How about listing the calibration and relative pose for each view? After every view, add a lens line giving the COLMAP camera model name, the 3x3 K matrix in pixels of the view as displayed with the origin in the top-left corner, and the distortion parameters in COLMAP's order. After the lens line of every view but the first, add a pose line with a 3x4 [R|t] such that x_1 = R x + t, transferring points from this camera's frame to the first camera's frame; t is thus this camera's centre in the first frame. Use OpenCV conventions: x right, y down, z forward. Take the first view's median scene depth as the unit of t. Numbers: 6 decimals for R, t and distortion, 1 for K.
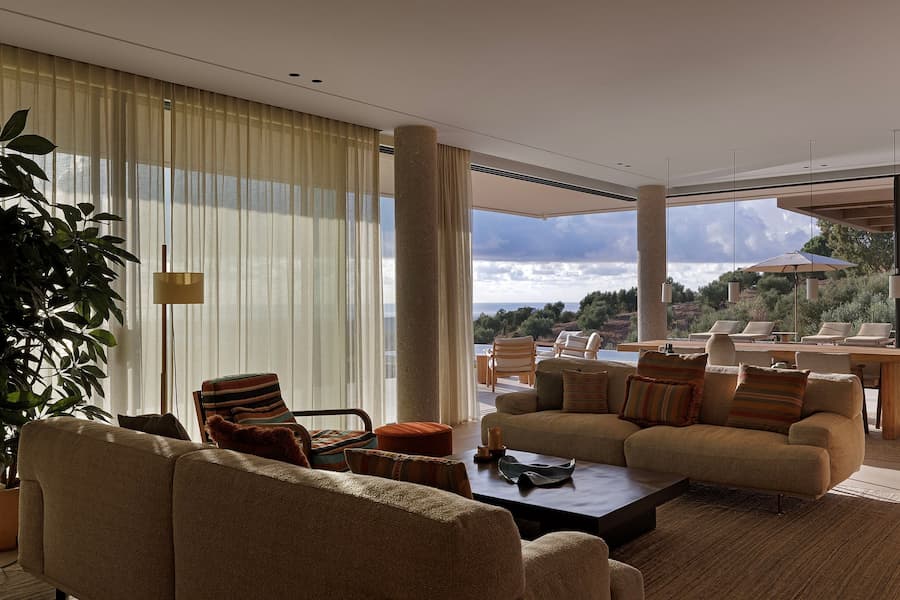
lens RADIAL K [[743.1, 0, 467.0], [0, 743.1, 295.0], [0, 0, 1]] dist [0.005673, 0.005433]
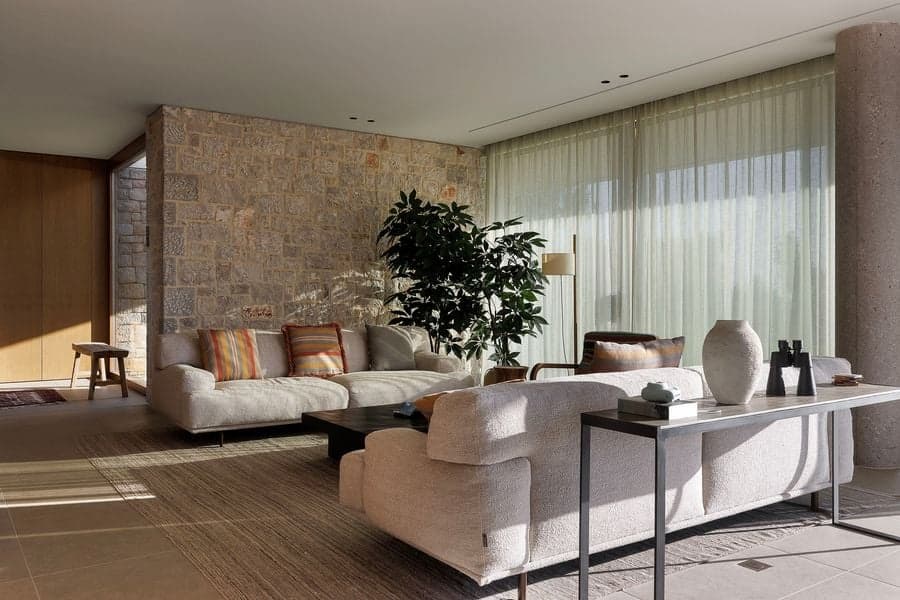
lens RADIAL K [[743.1, 0, 467.0], [0, 743.1, 295.0], [0, 0, 1]] dist [0.005673, 0.005433]
pose [[-0.247067, 0.005541, -0.968983, 1.088559], [-0.000547, 0.999983, 0.005857, 0.043069], [0.968998, 0.001977, -0.247060, 1.203858]]
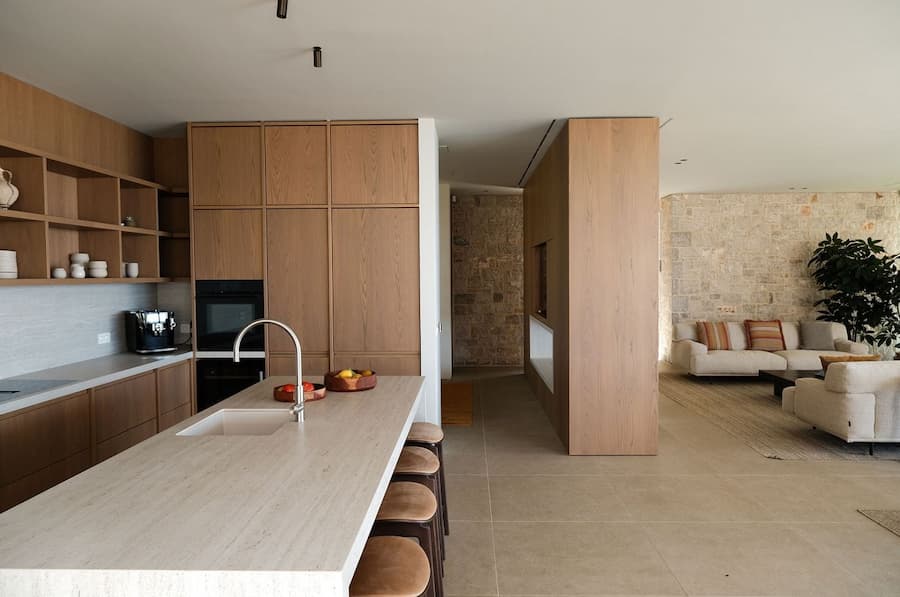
lens RADIAL K [[620.4, 0, 450.0], [0, 620.4, 298.5], [0, 0, 1]] dist [0.000663, 0.005378]
pose [[-0.785656, 0.032592, -0.617804, 1.821262], [0.010264, 0.999161, 0.039659, -0.052190], [0.618578, 0.024817, -0.785331, 1.517102]]
